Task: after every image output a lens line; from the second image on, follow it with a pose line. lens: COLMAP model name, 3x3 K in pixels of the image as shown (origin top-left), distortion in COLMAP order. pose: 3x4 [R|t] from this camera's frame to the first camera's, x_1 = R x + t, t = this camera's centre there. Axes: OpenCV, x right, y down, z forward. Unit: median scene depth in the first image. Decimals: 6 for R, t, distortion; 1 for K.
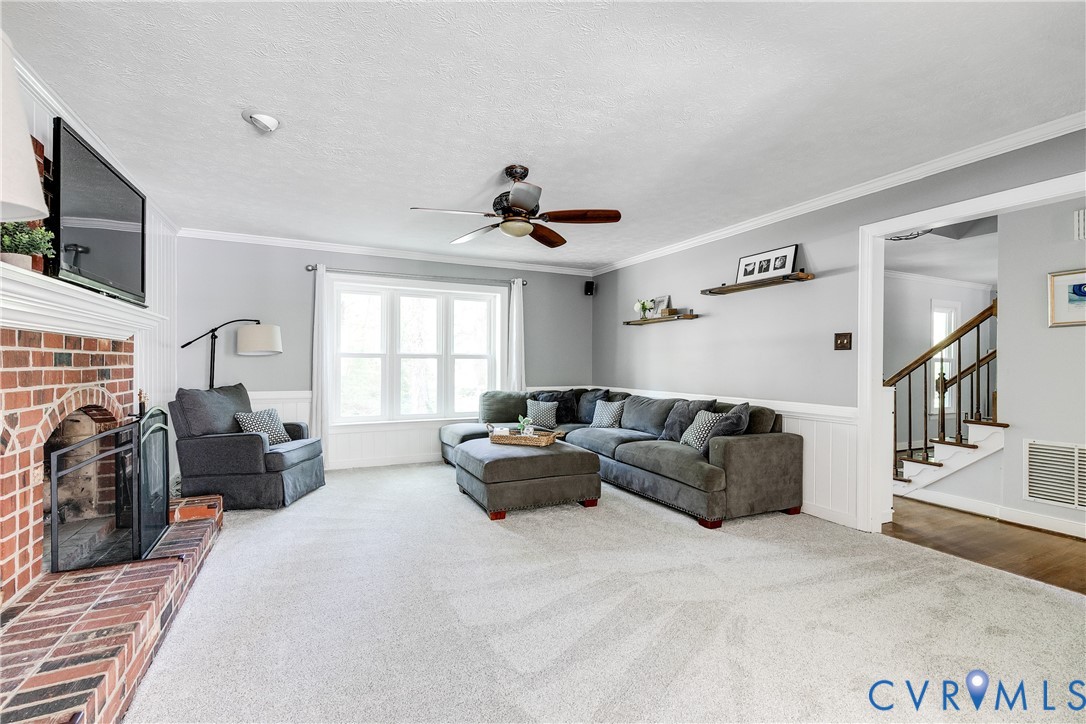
lens RADIAL K [[495.8, 0, 536.3], [0, 495.8, 364.9], [0, 0, 1]] dist [0.003994, -0.002144]
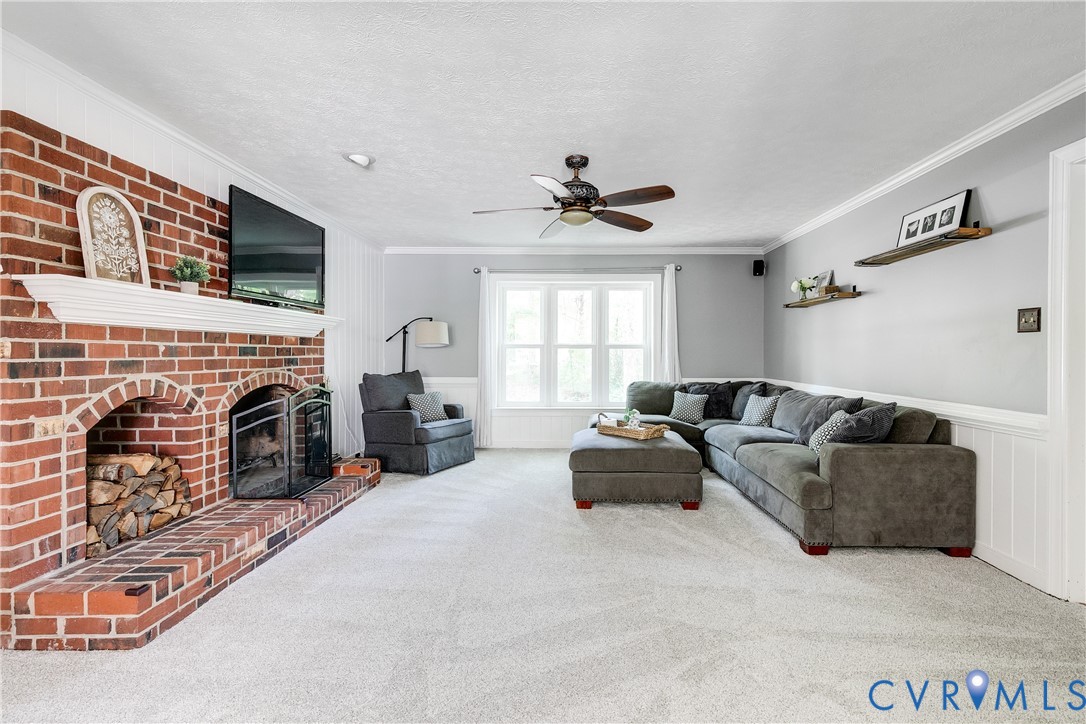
lens RADIAL K [[495.8, 0, 542.7], [0, 495.8, 353.4], [0, 0, 1]] dist [0.003994, -0.002144]
pose [[0.894909, -0.003049, -0.446239, 0.297256], [0.001742, 0.999993, -0.003339, 0.000758], [0.446246, 0.002211, 0.894908, 0.064406]]
